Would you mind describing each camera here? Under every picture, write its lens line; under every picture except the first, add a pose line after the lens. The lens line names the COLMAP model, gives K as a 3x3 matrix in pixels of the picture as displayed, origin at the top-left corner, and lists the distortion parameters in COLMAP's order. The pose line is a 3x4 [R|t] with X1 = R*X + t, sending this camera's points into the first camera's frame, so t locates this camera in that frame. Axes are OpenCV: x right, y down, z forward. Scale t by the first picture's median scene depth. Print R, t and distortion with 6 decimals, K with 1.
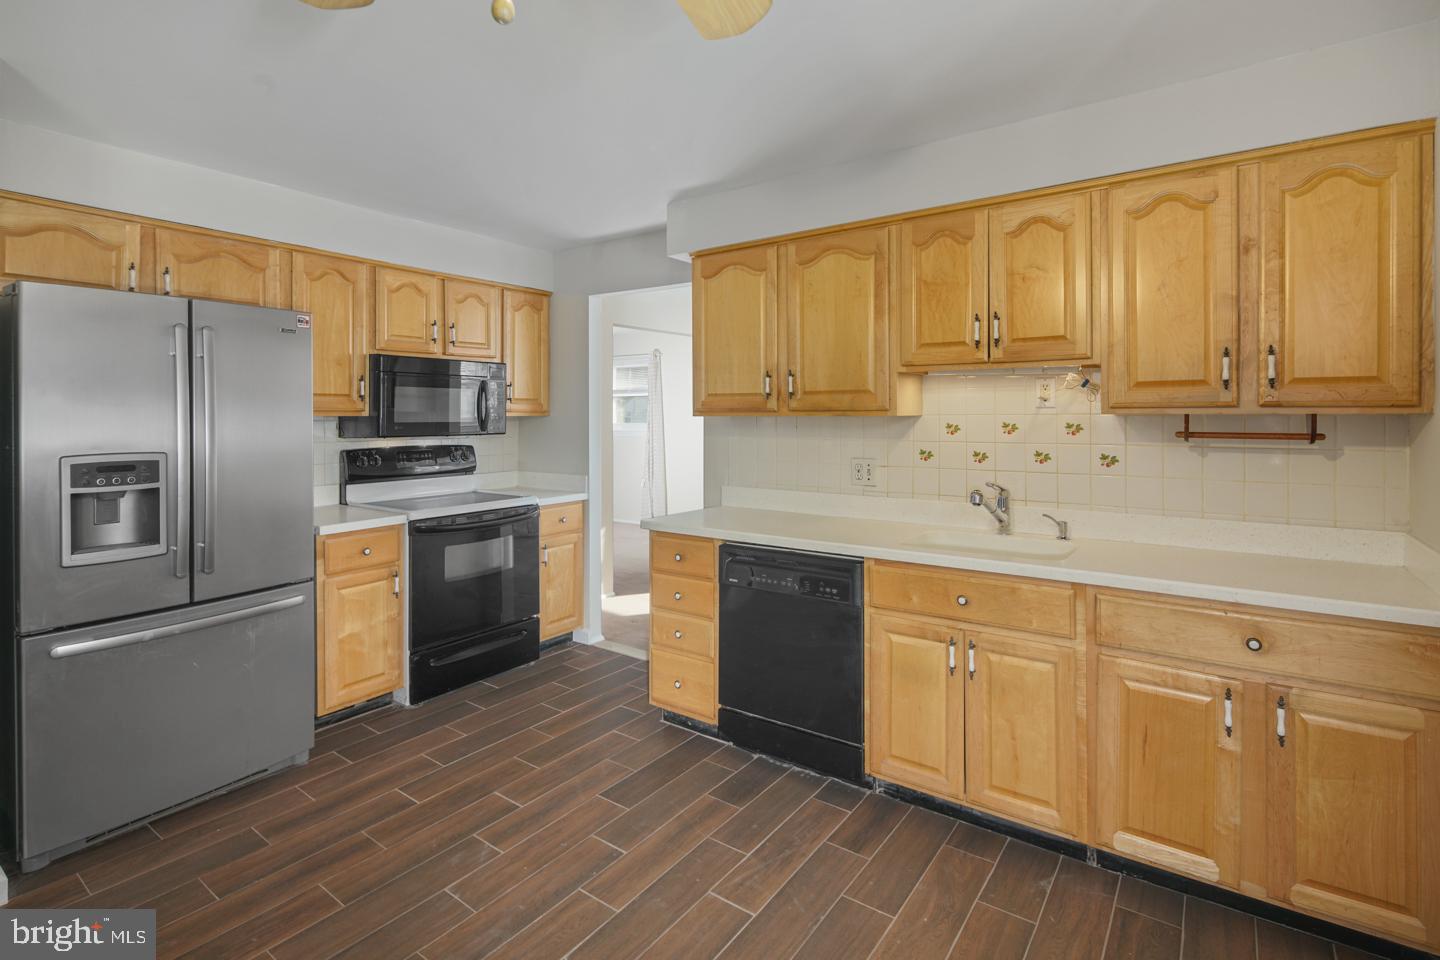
lens RADIAL K [[703.6, 0, 708.7], [0, 703.6, 423.5], [0, 0, 1]] dist [0.003384, -0.003806]
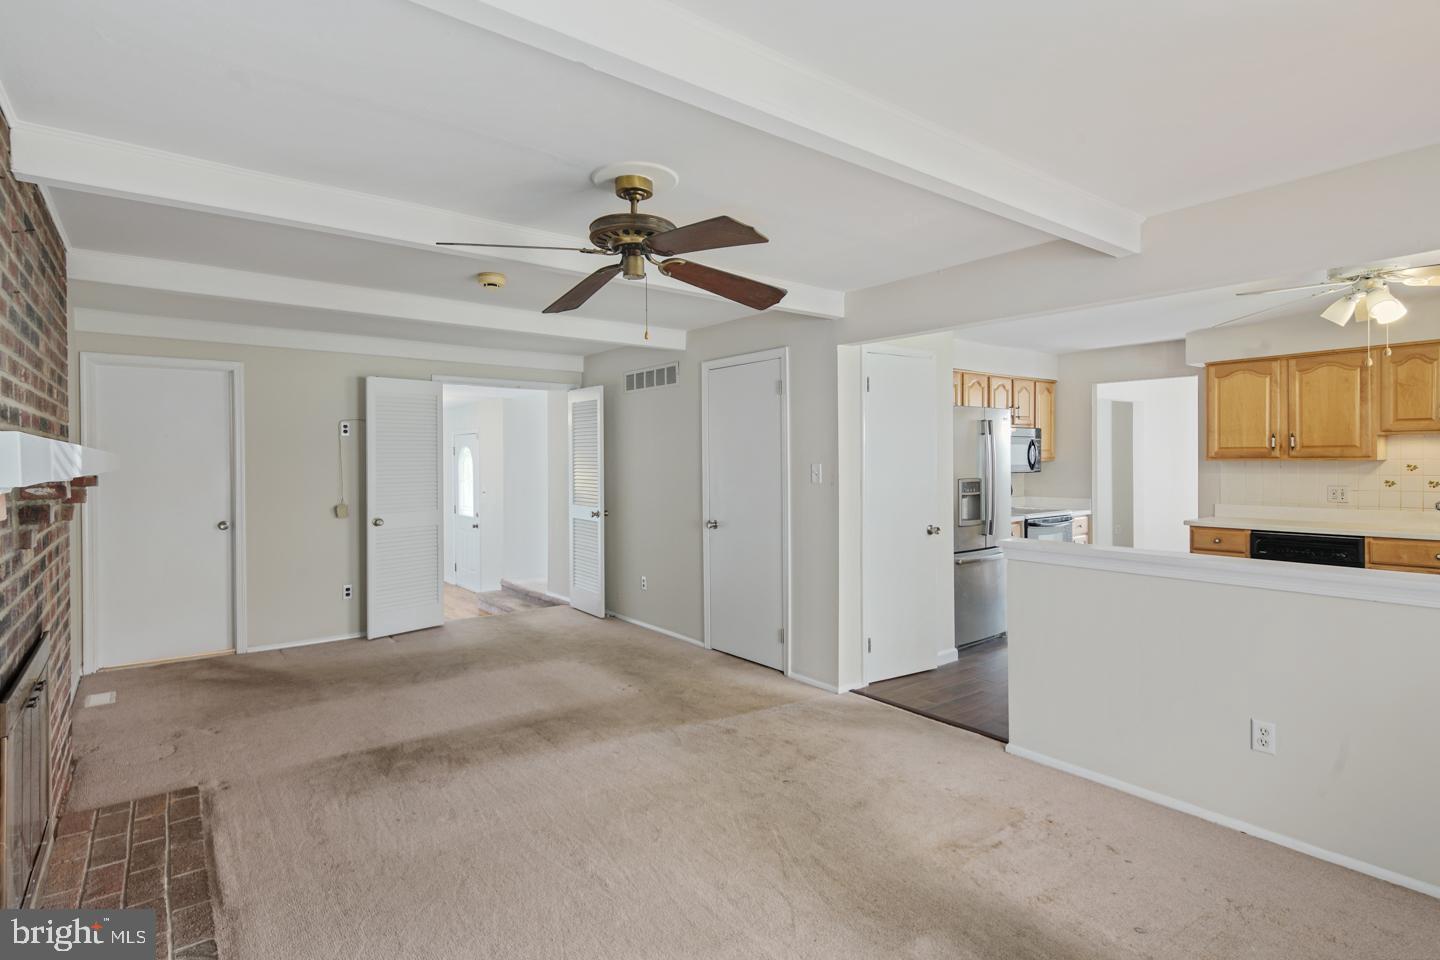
lens RADIAL K [[703.6, 0, 718.7], [0, 703.6, 468.4], [0, 0, 1]] dist [0.003384, -0.003806]
pose [[0.951607, -0.000158, -0.307316, -0.812745], [0.000817, 0.999998, 0.002016, 0.005479], [0.307315, -0.002170, 0.951605, -1.256853]]
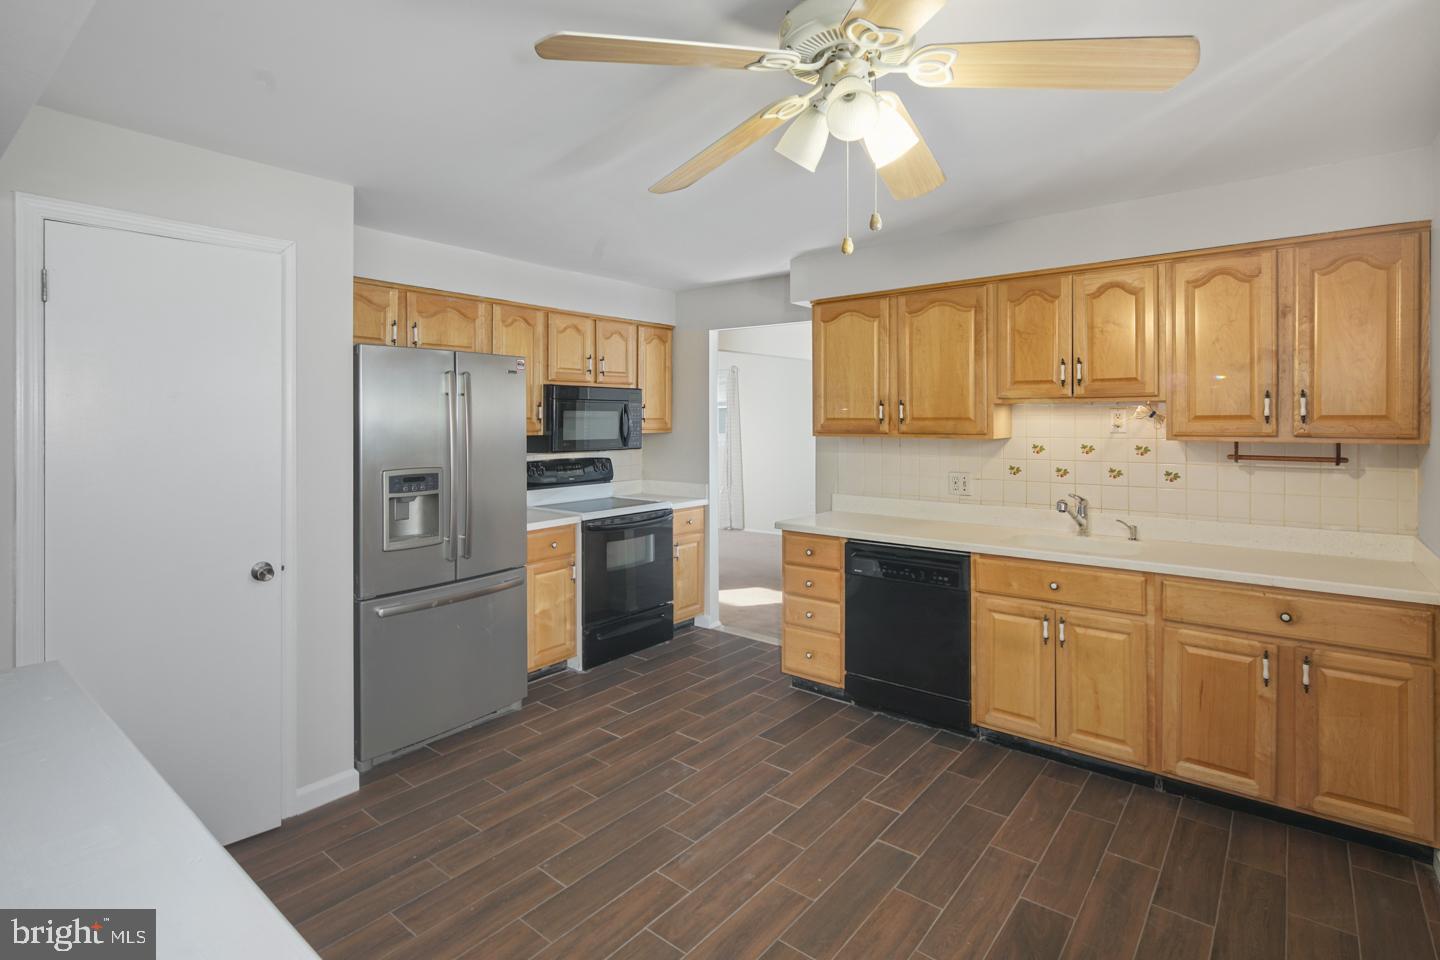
lens RADIAL K [[703.6, 0, 711.1], [0, 703.6, 428.5], [0, 0, 1]] dist [0.003384, -0.003806]
pose [[0.998307, 0.001706, -0.058140, -0.168351], [-0.001753, 0.999998, -0.000754, -0.029500], [0.058138, 0.000854, 0.998308, -0.282074]]
